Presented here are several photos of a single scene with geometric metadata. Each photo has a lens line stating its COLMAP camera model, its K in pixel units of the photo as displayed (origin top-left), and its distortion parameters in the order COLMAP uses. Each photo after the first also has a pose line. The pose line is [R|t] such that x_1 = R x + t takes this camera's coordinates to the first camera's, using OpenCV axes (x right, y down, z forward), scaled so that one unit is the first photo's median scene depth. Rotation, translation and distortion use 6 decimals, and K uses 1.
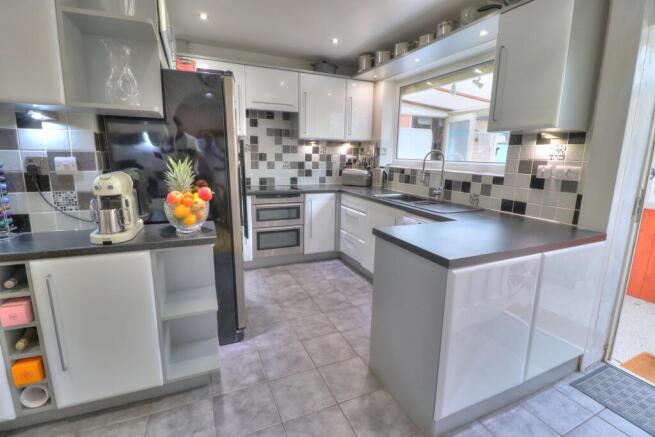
lens RADIAL K [[306.6, 0, 327.5], [0, 306.6, 218.5], [0, 0, 1]] dist [-0.003985, -0.000975]
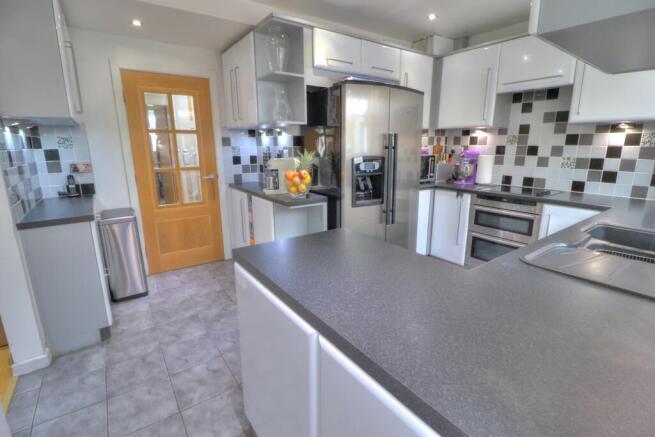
lens RADIAL K [[306.6, 0, 327.5], [0, 306.6, 218.5], [0, 0, 1]] dist [-0.003985, -0.000975]
pose [[0.213229, 0.211419, -0.953853, 0.447252], [-0.195415, 0.965806, 0.170384, -0.064324], [0.957260, 0.150066, 0.247252, 0.331271]]
